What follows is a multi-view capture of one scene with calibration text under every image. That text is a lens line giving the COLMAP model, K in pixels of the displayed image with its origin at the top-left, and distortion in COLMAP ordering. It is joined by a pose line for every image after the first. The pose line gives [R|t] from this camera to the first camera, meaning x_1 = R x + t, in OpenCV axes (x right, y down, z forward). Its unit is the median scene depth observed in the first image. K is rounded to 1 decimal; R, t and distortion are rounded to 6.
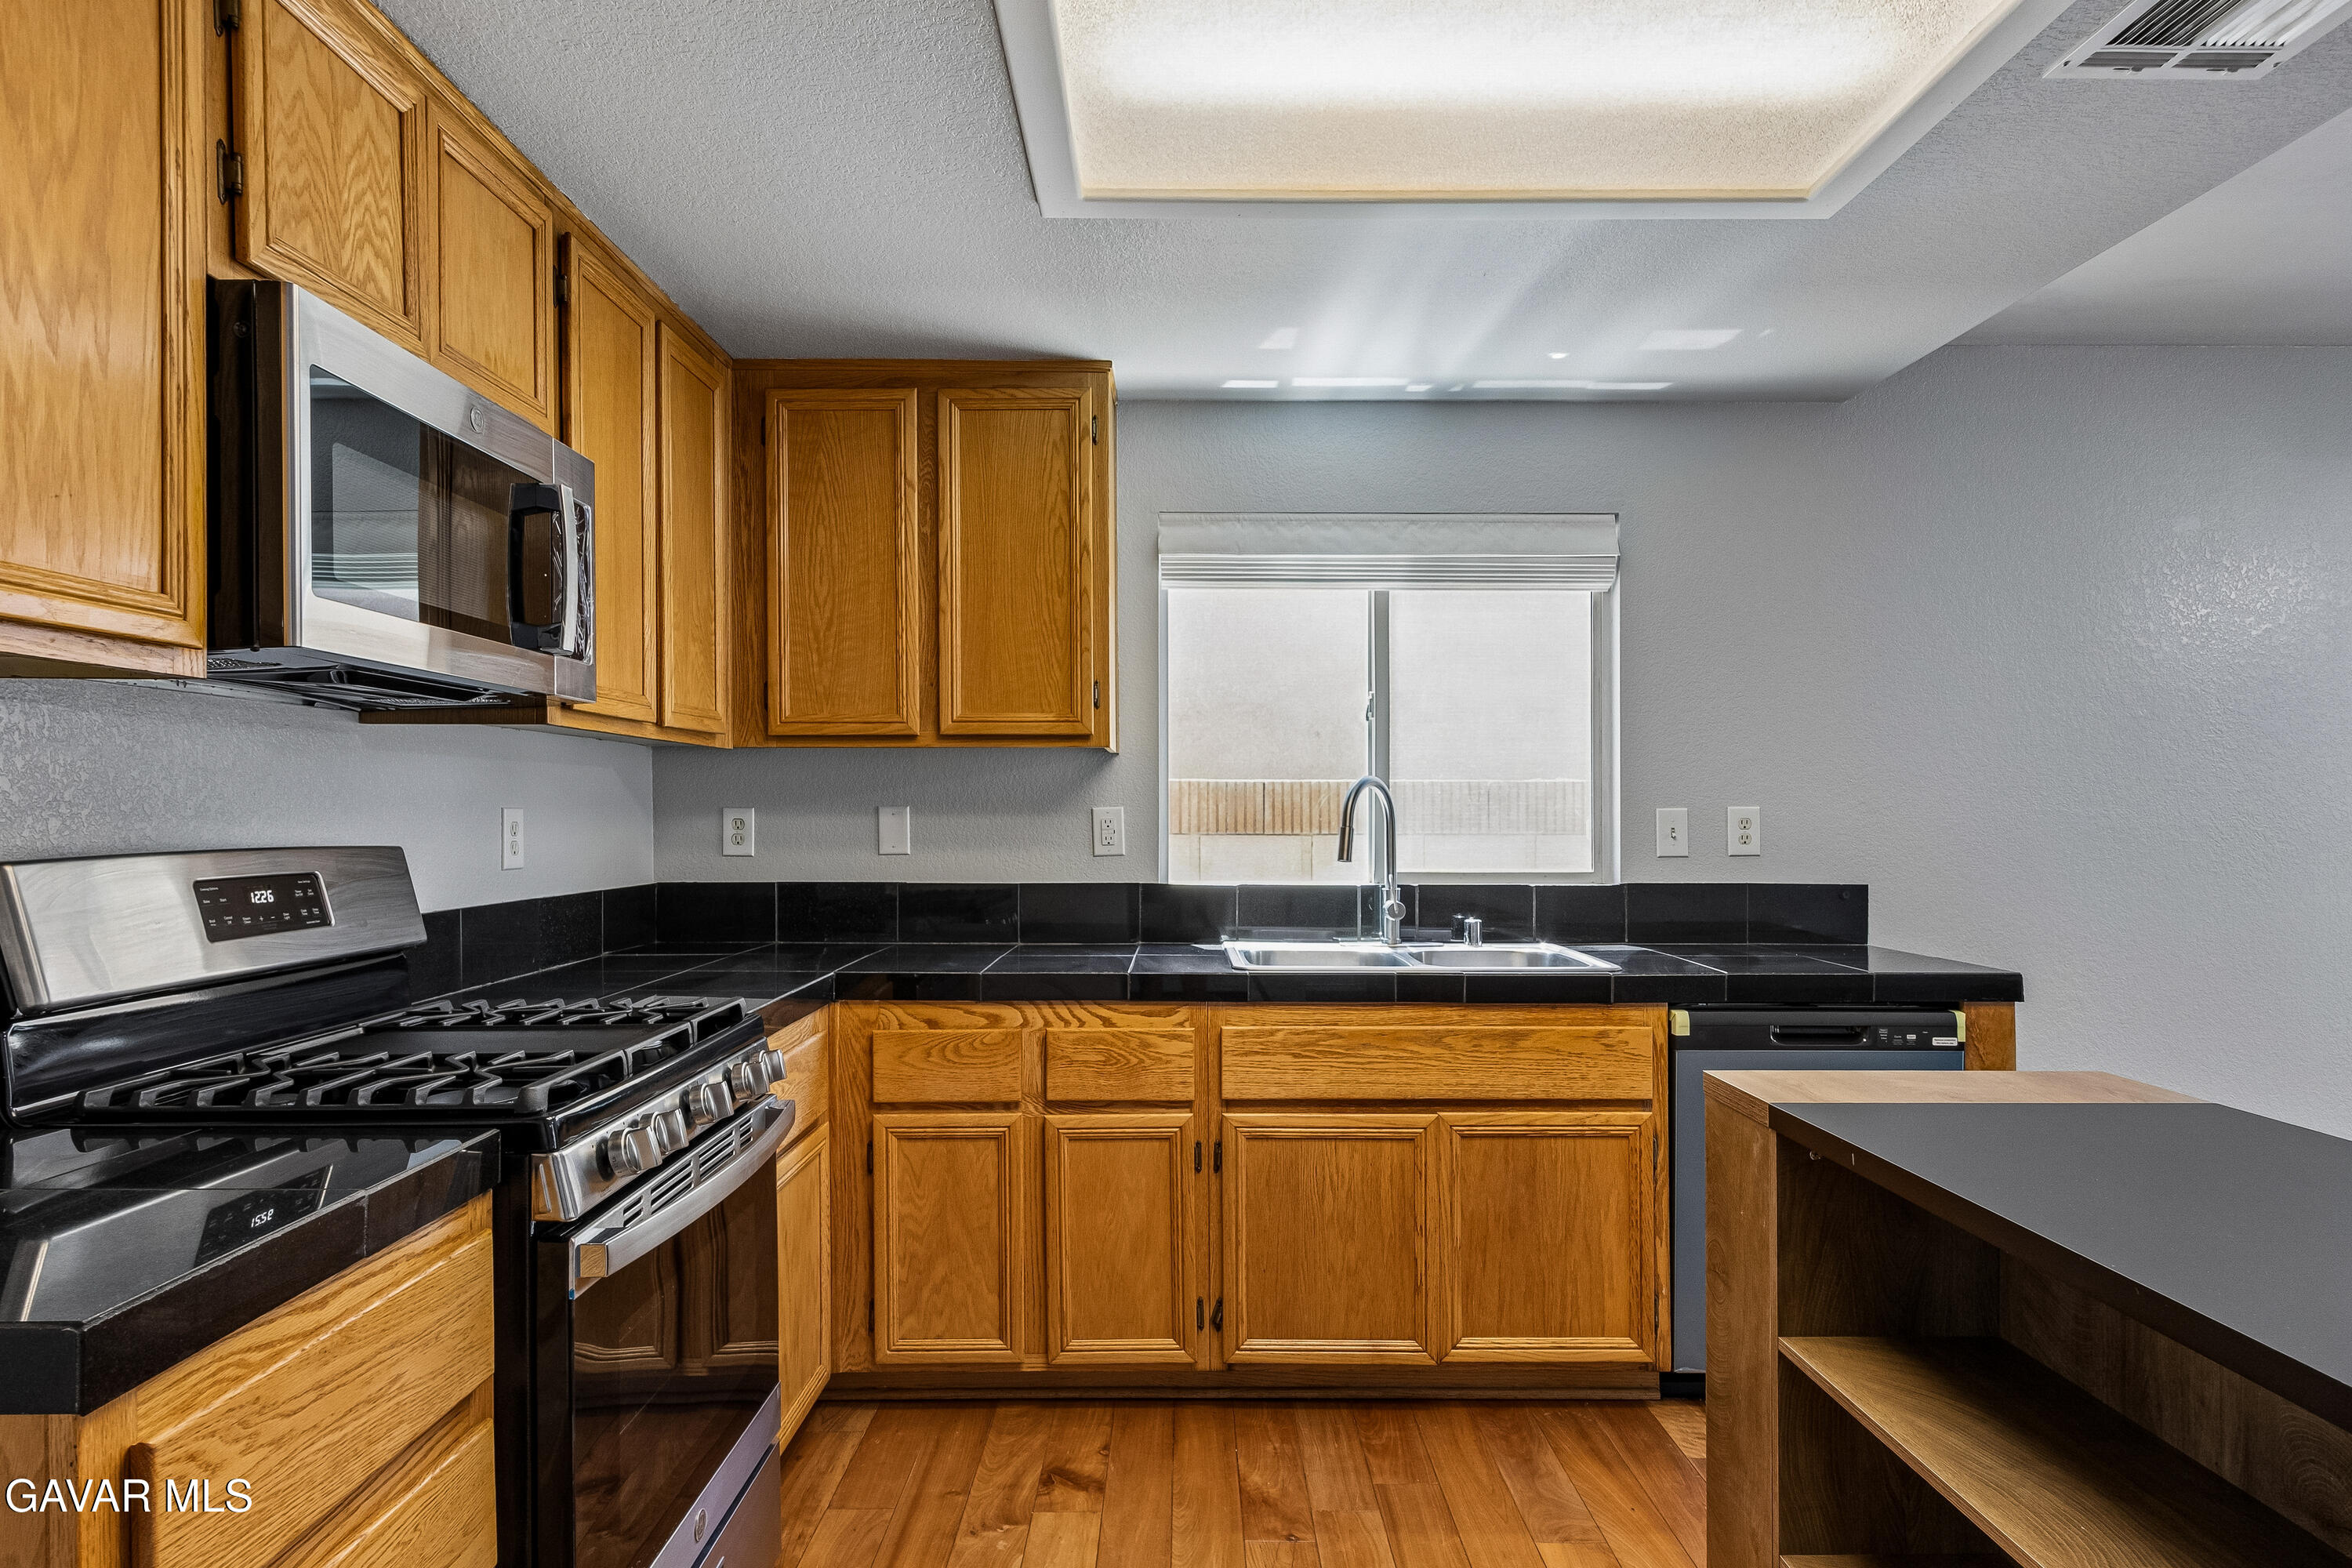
lens RADIAL K [[1322.6, 0, 1167.9], [0, 1322.6, 793.8], [0, 0, 1]] dist [0.021759, -0.001400]
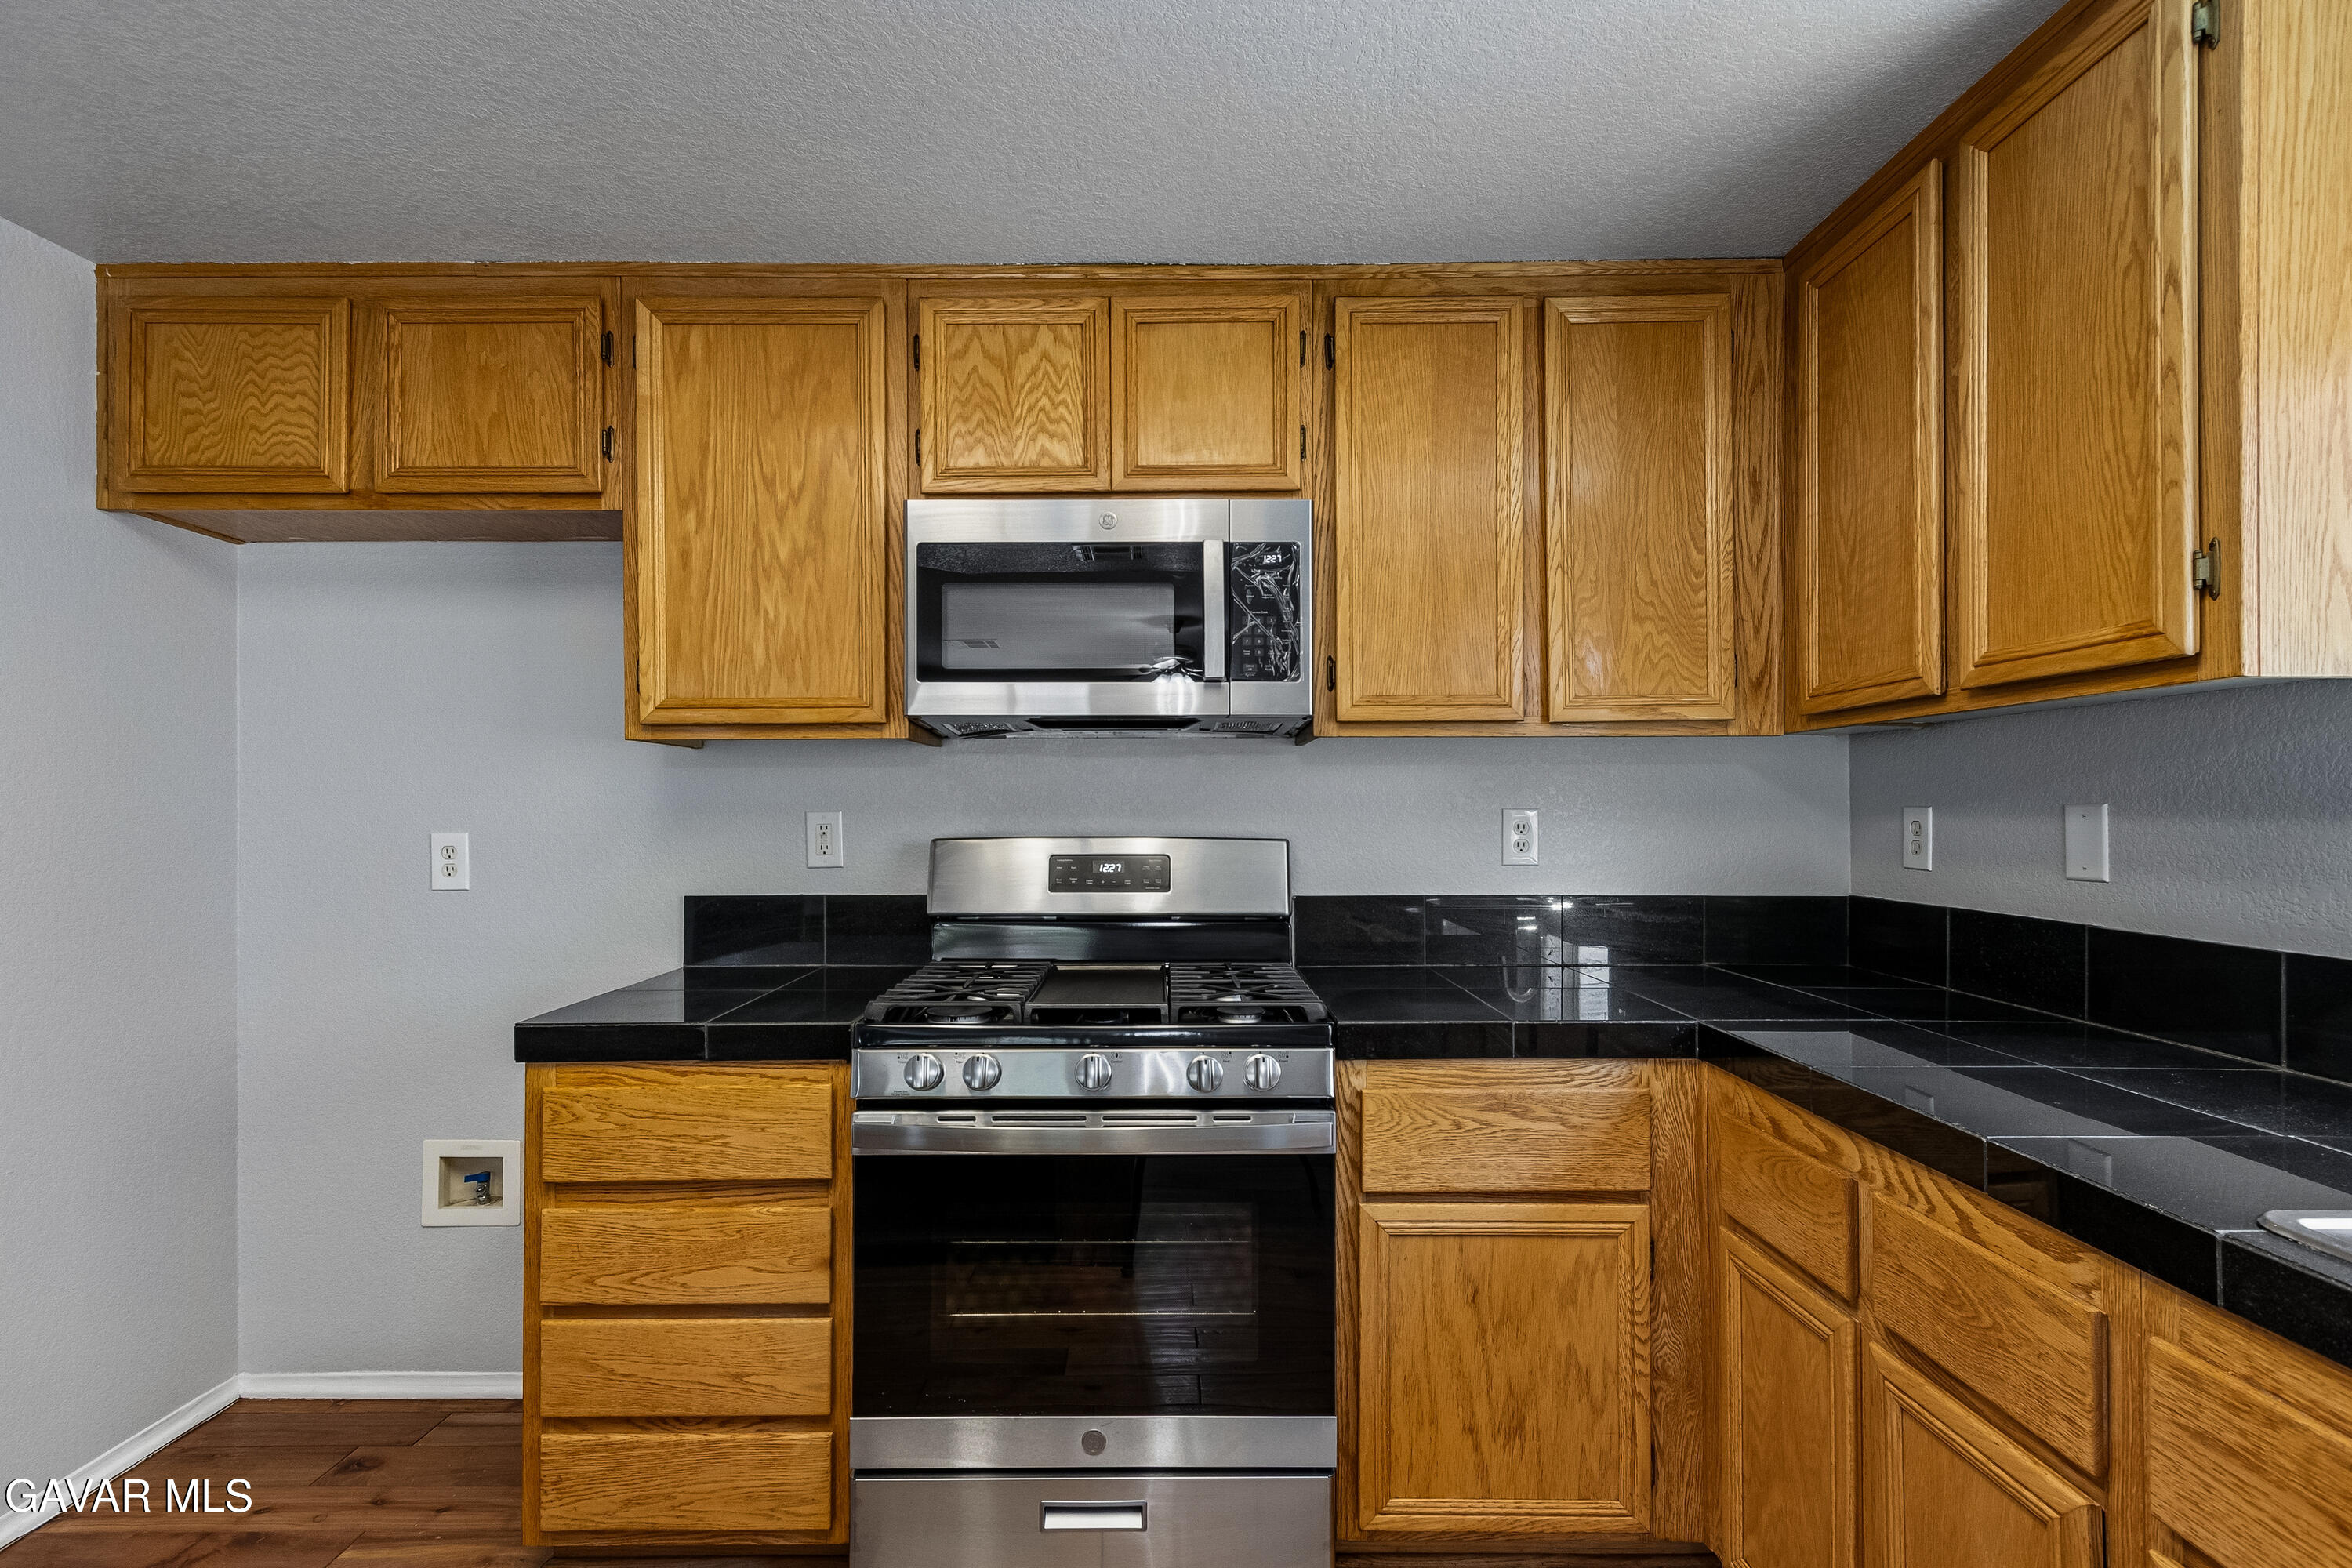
lens RADIAL K [[1074.8, 0, 1164.3], [0, 1074.8, 801.3], [0, 0, 1]] dist [0.009443, -0.002067]
pose [[0.014392, -0.008202, -0.999863, 0.370997], [0.014147, 0.999868, -0.007998, 0.007542], [0.999796, -0.014030, 0.014506, 0.685767]]
